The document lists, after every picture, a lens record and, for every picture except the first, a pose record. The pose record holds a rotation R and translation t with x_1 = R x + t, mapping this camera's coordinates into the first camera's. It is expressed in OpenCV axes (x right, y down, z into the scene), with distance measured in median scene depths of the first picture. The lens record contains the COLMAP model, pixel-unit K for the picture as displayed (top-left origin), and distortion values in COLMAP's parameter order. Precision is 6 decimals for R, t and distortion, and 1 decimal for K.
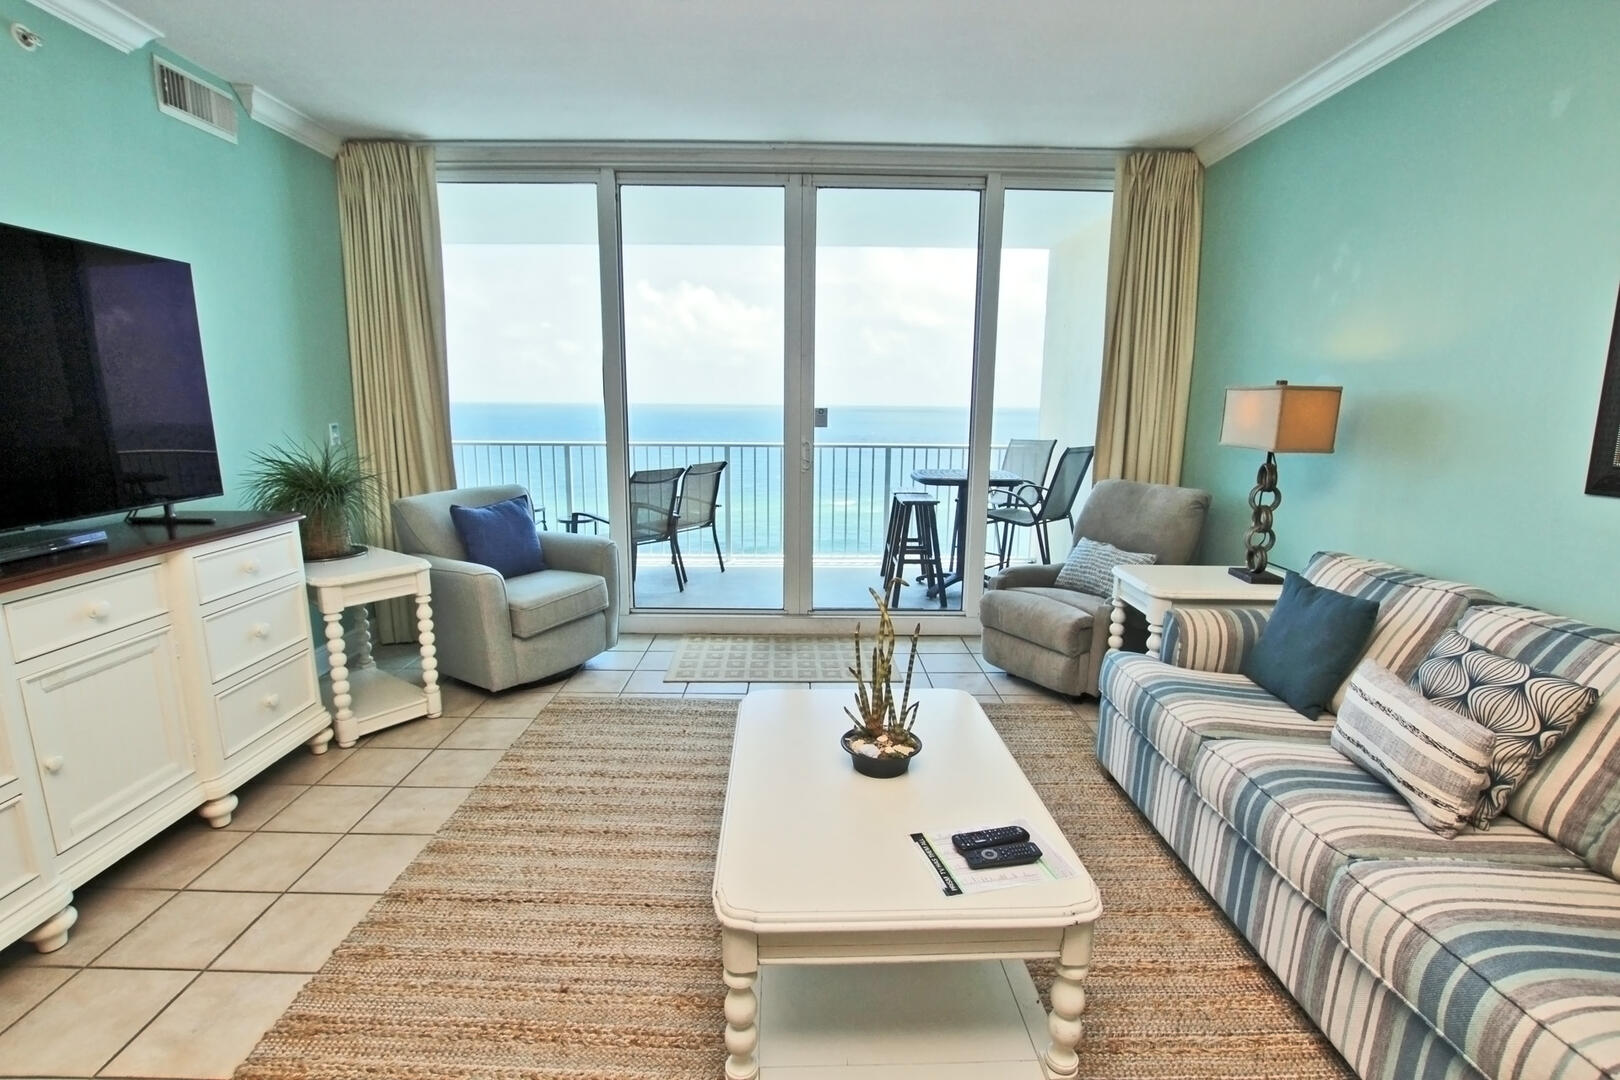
lens RADIAL K [[755.6, 0, 807.4], [0, 755.6, 550.6], [0, 0, 1]] dist [-0.025003, 0.001993]
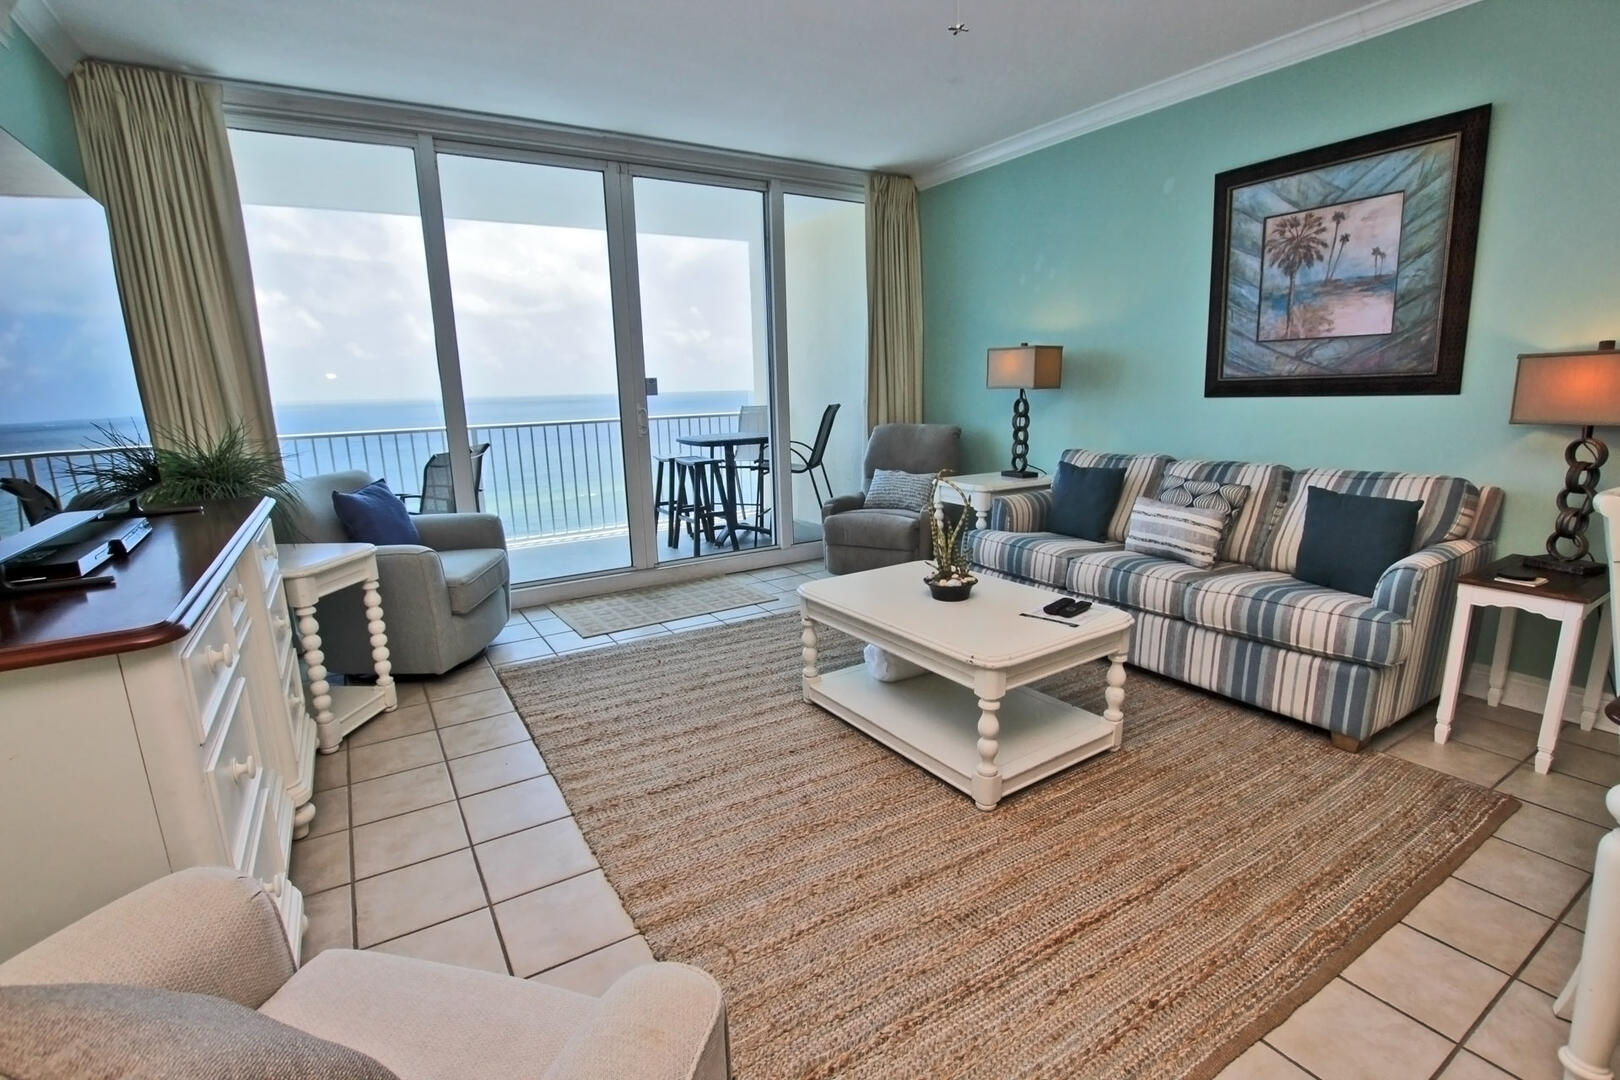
lens RADIAL K [[755.6, 0, 814.8], [0, 755.6, 549.6], [0, 0, 1]] dist [-0.025003, 0.001993]
pose [[0.850637, -0.142571, 0.506053, -0.462480], [0.134193, 0.989526, 0.053212, 0.040958], [-0.508339, 0.022644, 0.860859, -0.079364]]
